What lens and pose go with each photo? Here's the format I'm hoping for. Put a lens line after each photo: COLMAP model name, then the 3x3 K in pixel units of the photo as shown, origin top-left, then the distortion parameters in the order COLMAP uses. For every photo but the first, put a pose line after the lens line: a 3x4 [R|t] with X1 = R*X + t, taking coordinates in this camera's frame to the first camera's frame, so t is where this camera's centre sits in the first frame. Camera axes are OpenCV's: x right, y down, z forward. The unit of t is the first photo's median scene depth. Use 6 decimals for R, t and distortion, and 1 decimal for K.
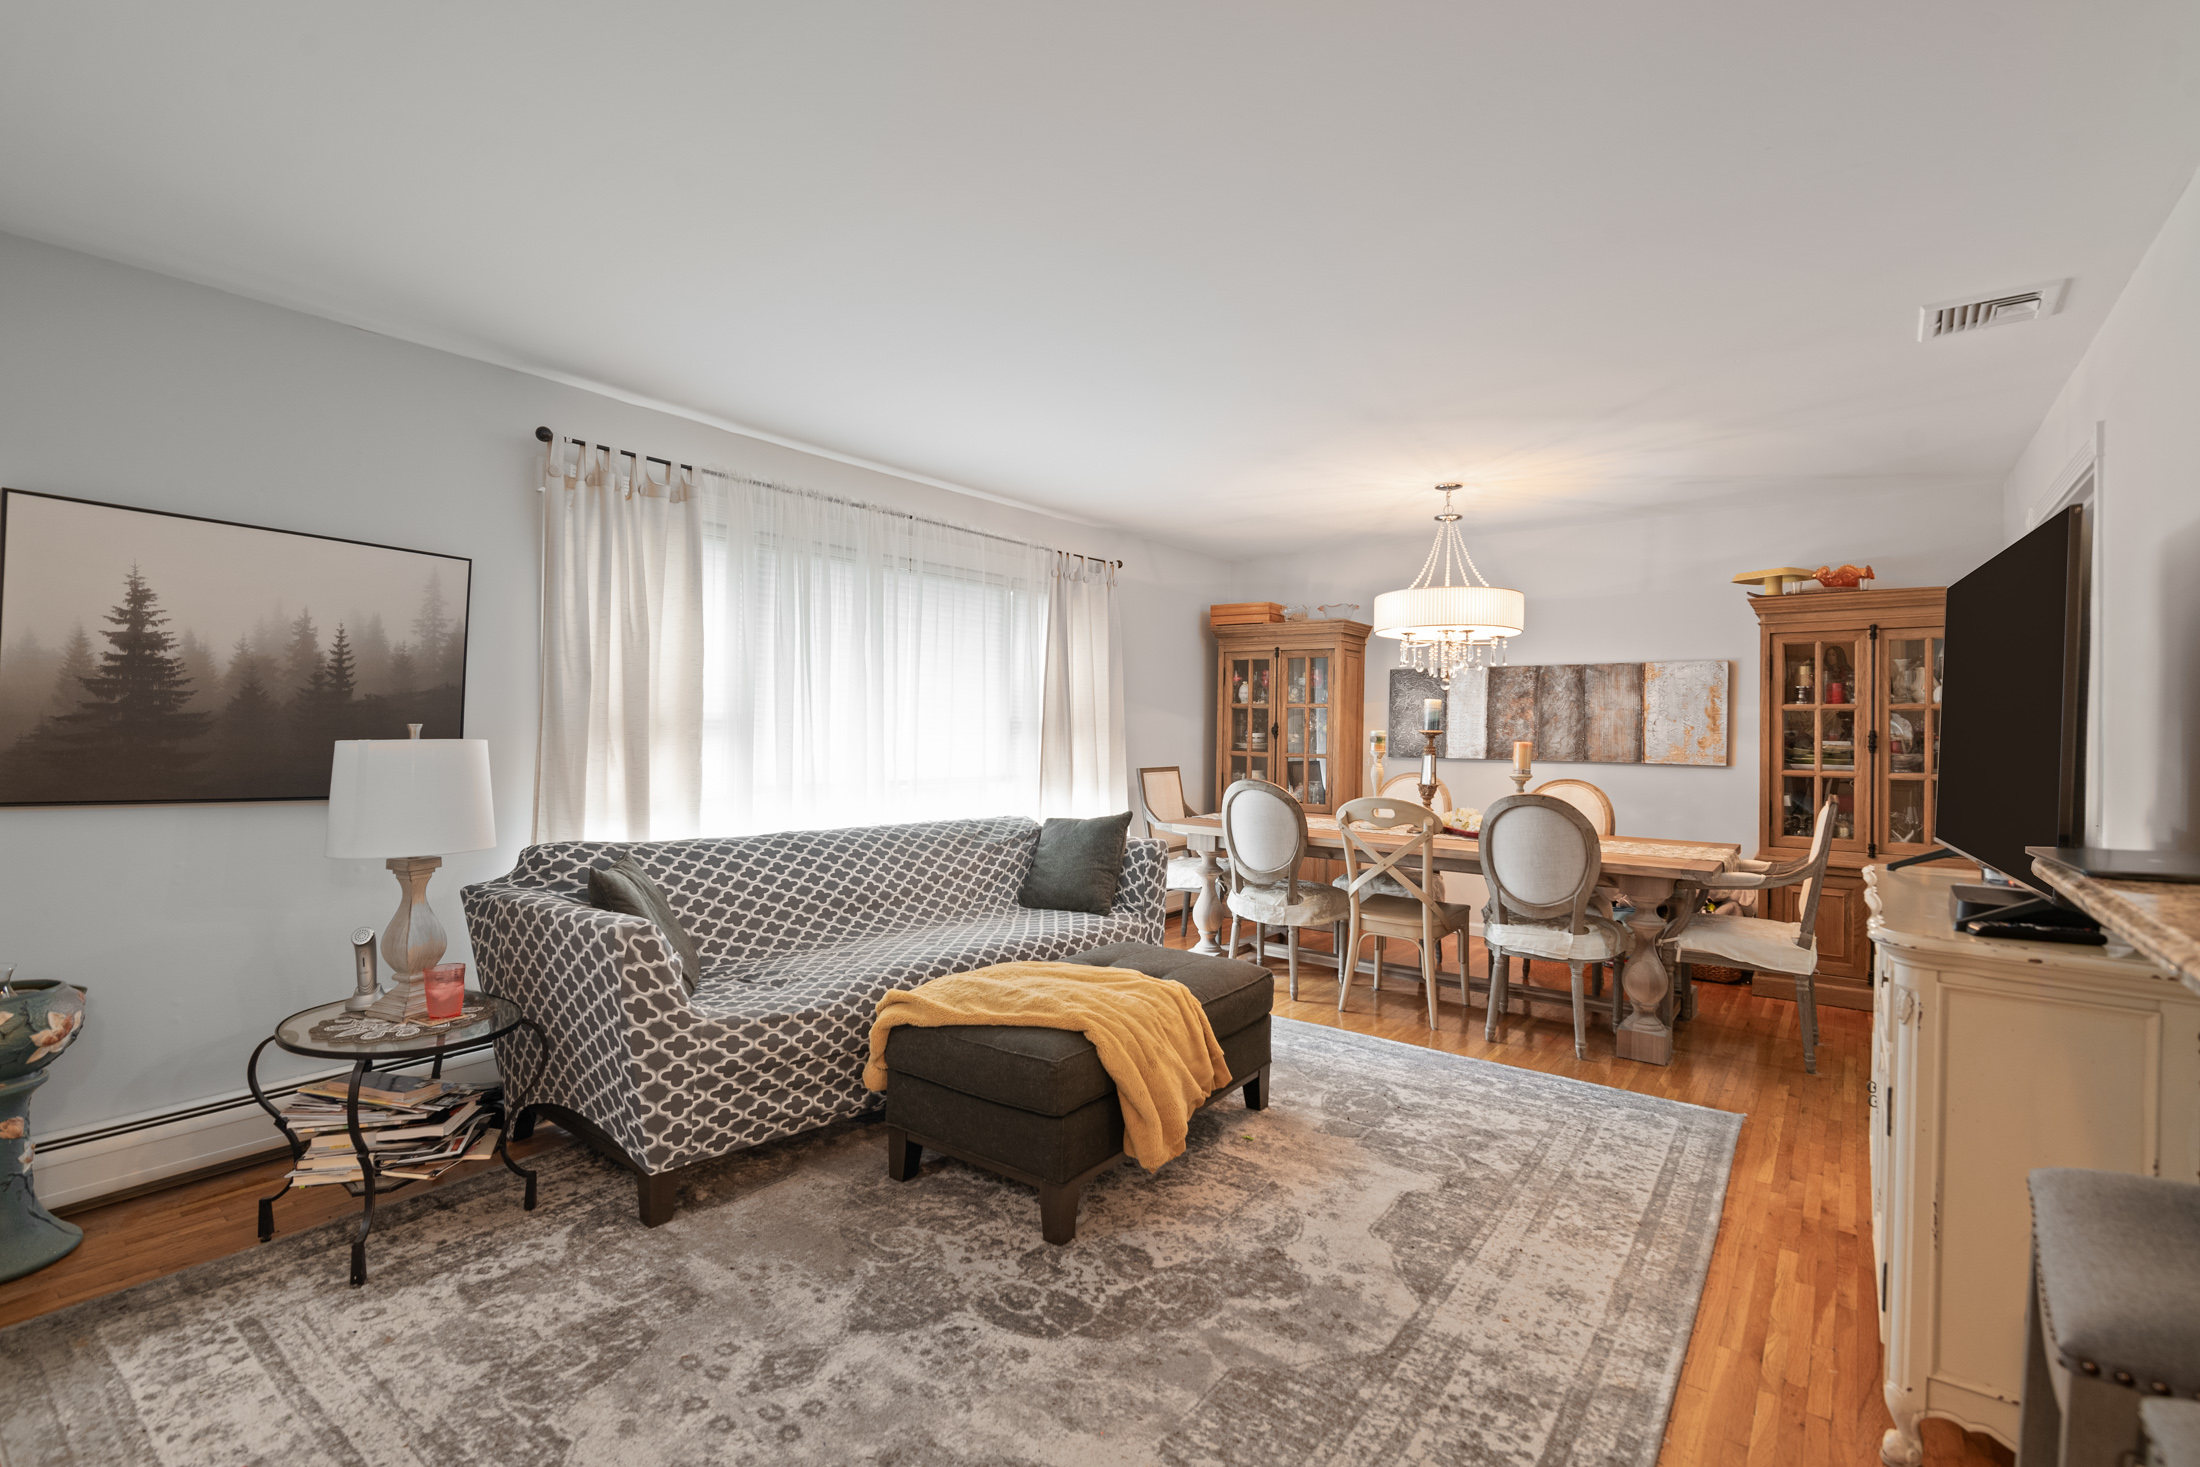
lens RADIAL K [[1010.1, 0, 1082.8], [0, 1010.1, 733.5], [0, 0, 1]] dist [0.000627, 0.000100]
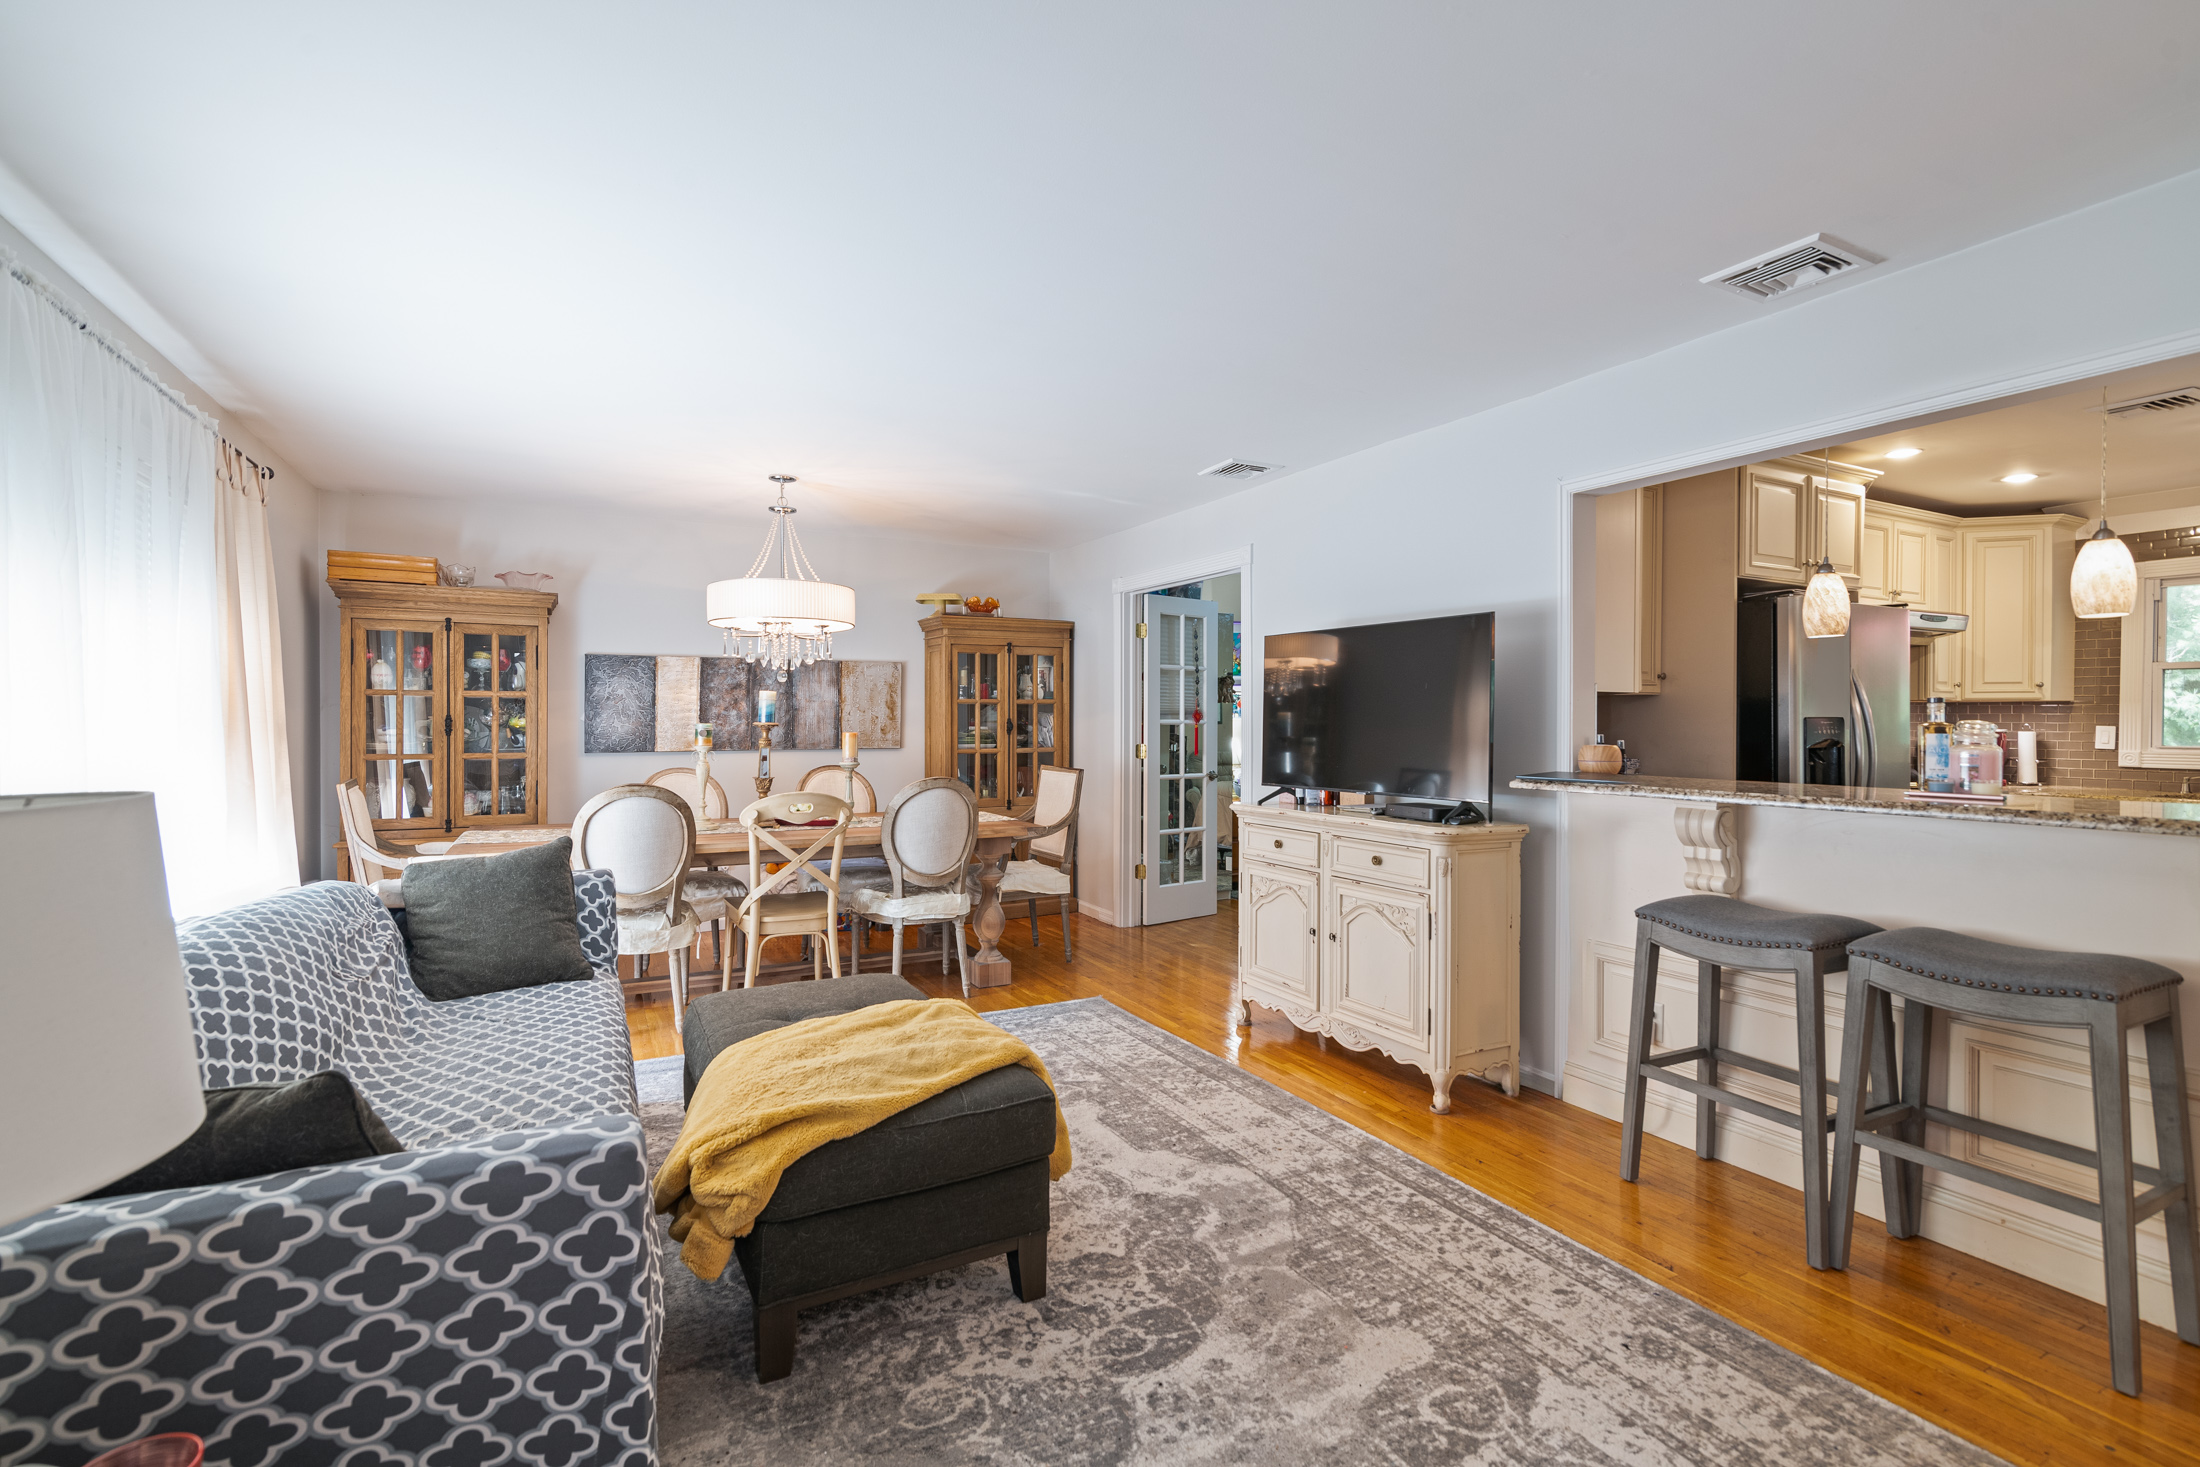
lens RADIAL K [[1016.1, 0, 1100.0], [0, 1016.1, 733.5], [0, 0, 1]] dist [-0.000863, -0.000371]
pose [[0.401626, -0.023829, 0.915494, -0.637520], [0.011977, 0.999713, 0.020767, -0.013656], [-0.915726, 0.002624, 0.401796, 0.450916]]
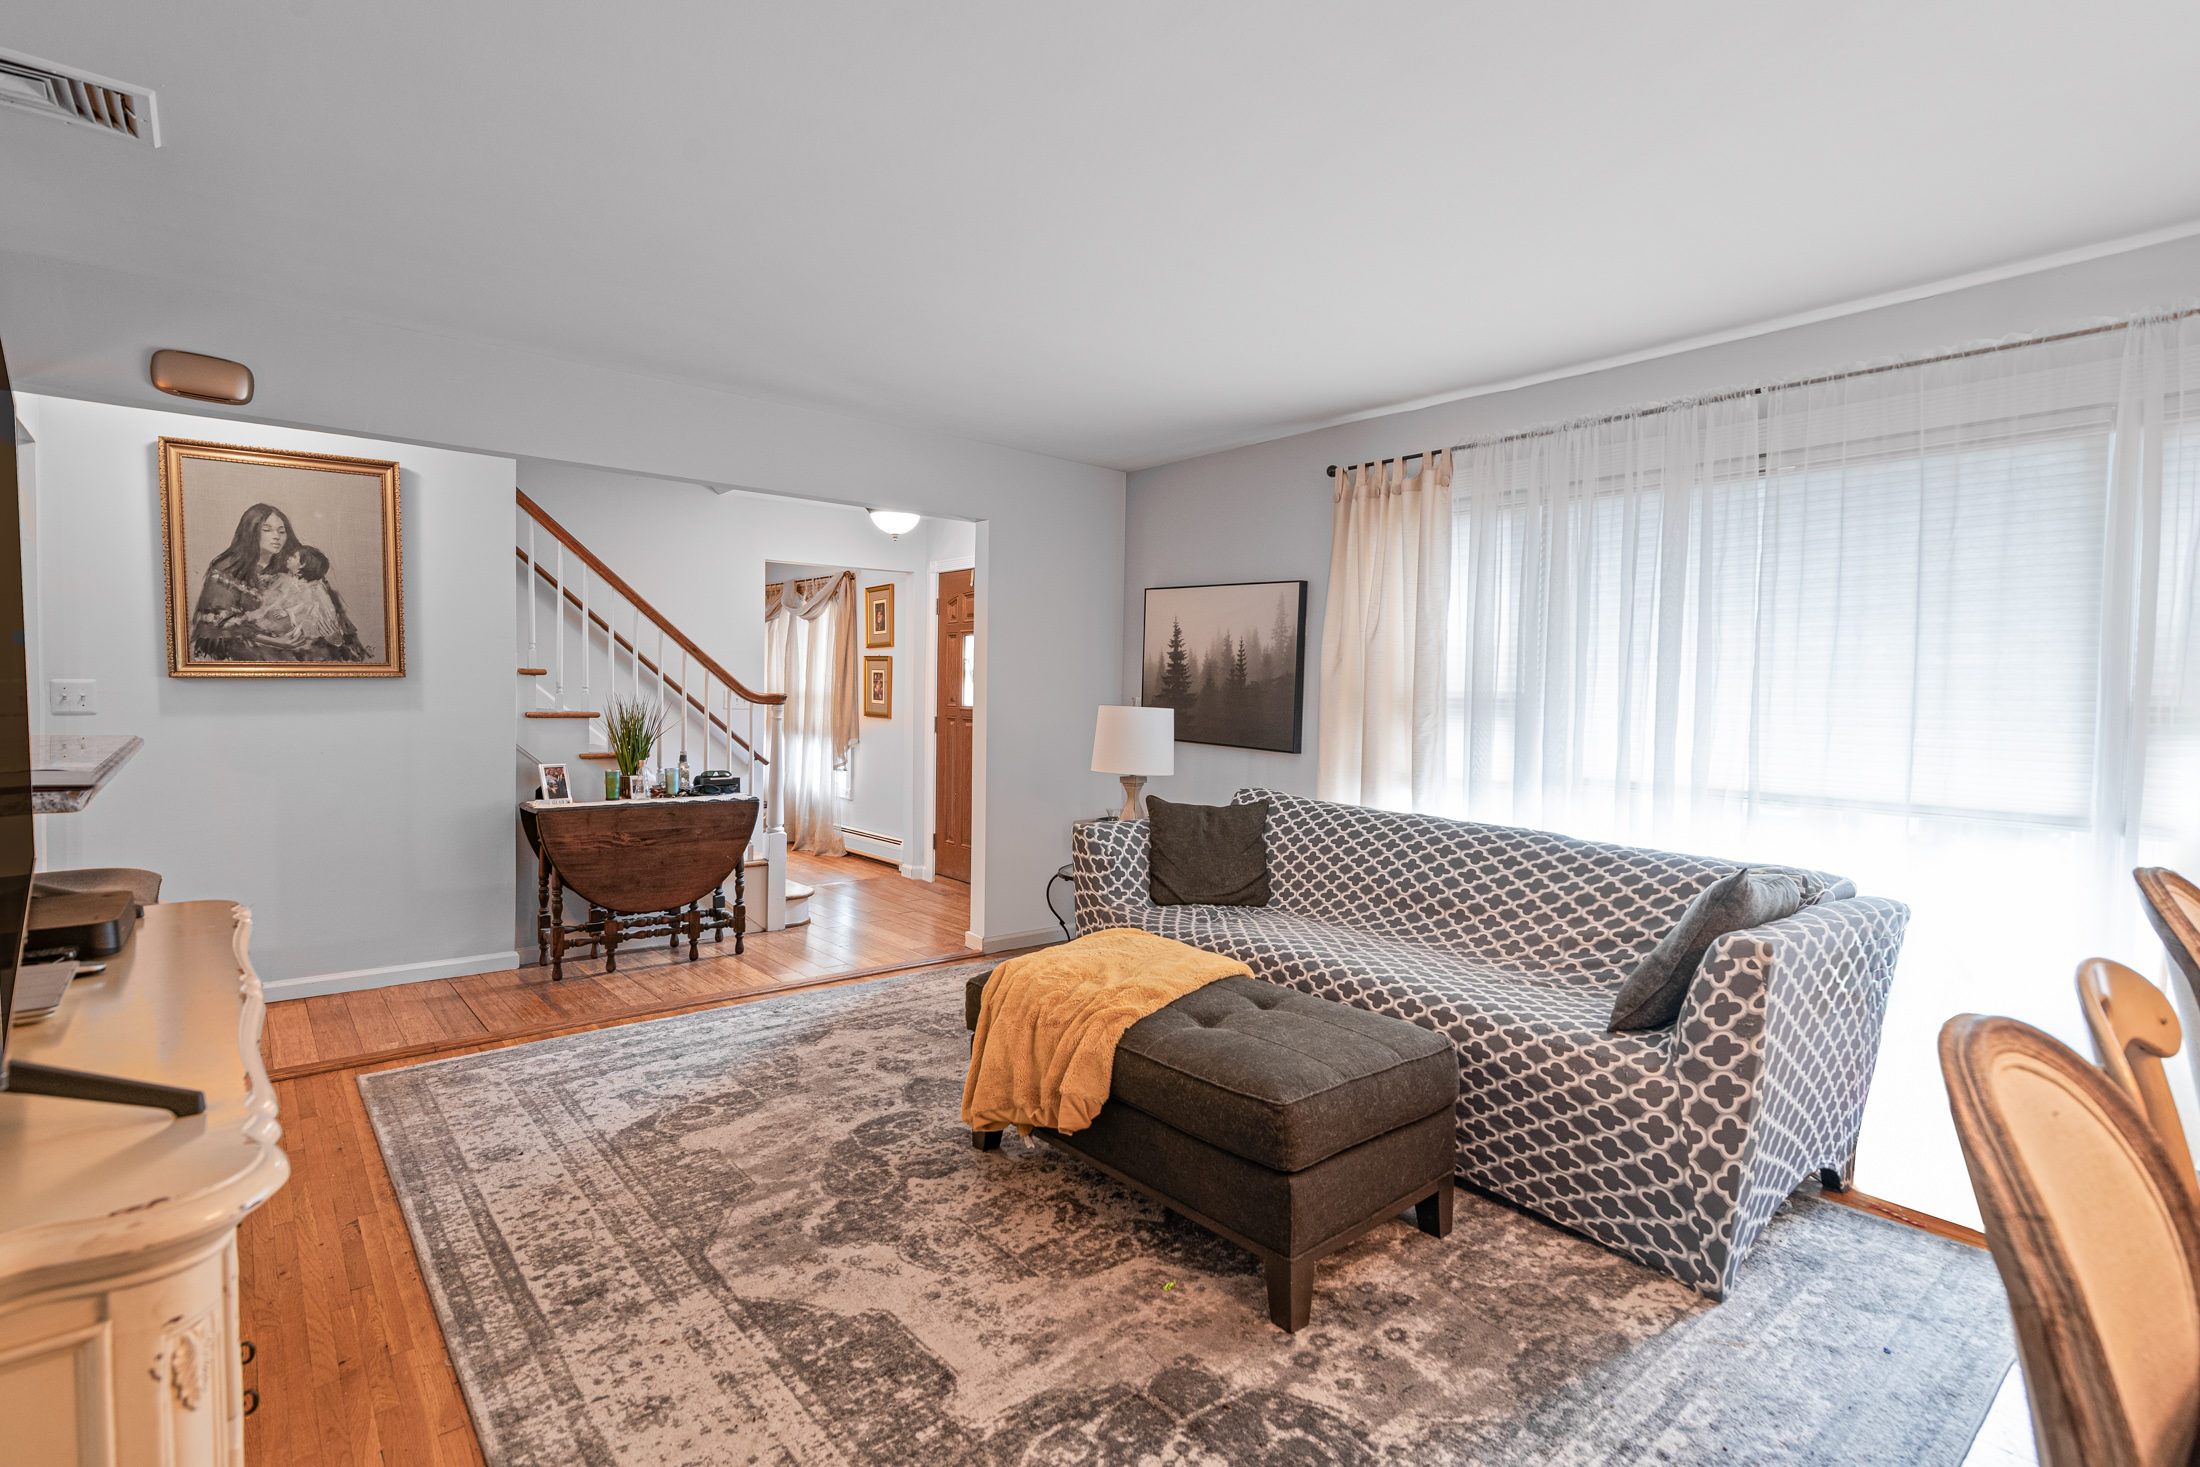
lens RADIAL K [[1016.1, 0, 1100.0], [0, 1016.1, 733.5], [0, 0, 1]] dist [-0.000863, -0.000371]
pose [[-0.204589, 0.023343, -0.978570, 0.820217], [-0.030578, 0.999075, 0.030225, 0.001368], [0.978370, 0.036106, -0.203686, 1.046549]]
